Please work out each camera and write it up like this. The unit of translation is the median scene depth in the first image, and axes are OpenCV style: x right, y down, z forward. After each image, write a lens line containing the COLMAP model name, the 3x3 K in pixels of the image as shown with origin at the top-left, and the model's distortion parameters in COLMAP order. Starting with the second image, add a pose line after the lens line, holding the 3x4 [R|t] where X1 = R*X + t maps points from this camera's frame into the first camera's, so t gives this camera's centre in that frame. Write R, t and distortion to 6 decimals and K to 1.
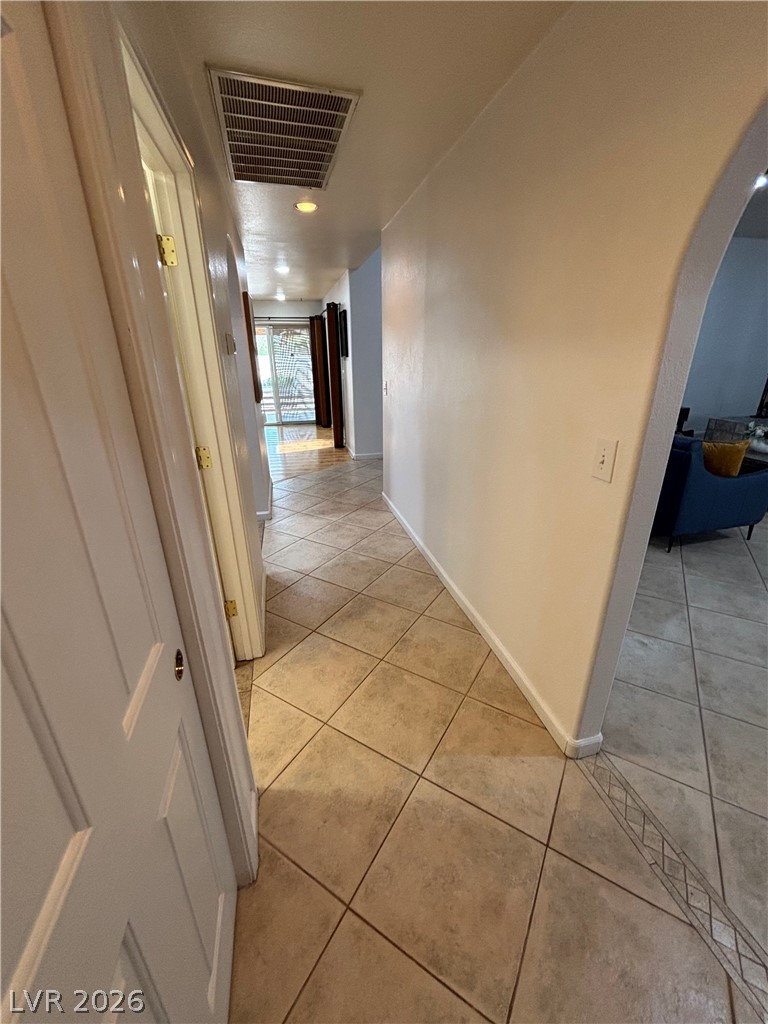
lens RADIAL K [[412.3, 0, 389.1], [0, 412.3, 514.5], [0, 0, 1]] dist [-0.000989, -0.000156]
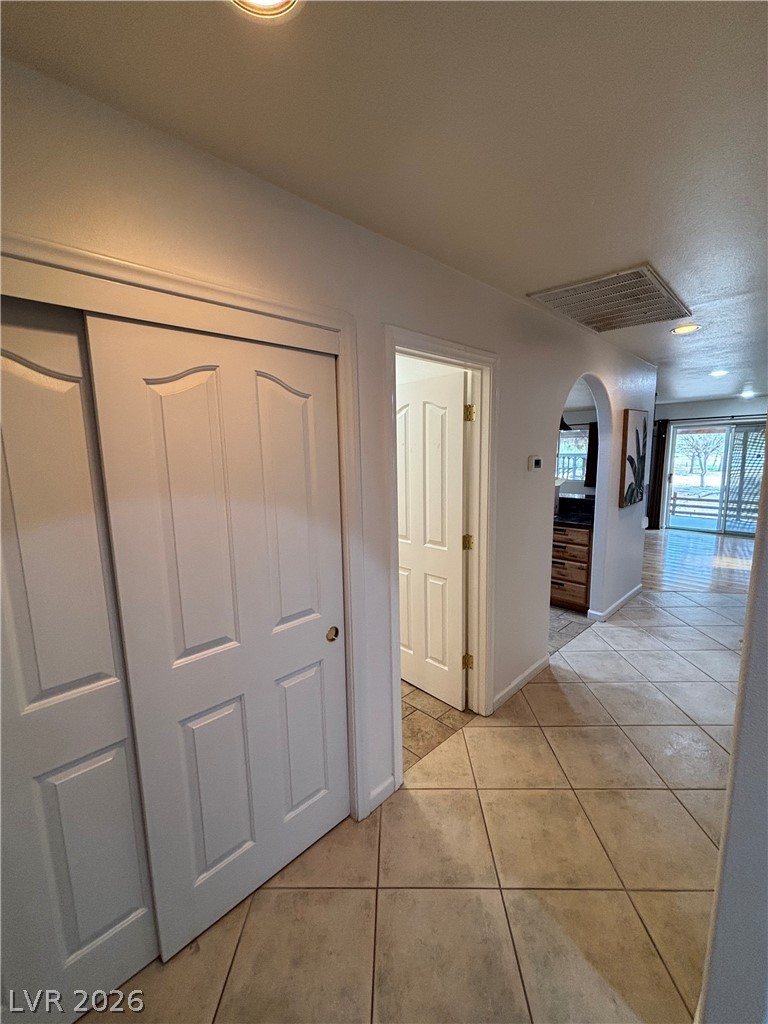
lens RADIAL K [[412.3, 0, 389.1], [0, 412.3, 514.5], [0, 0, 1]] dist [-0.000989, -0.000156]
pose [[0.493980, 0.115920, -0.861711, 0.602762], [-0.297031, 0.953946, -0.041947, -0.087697], [0.817164, 0.276675, 0.505662, 0.030704]]
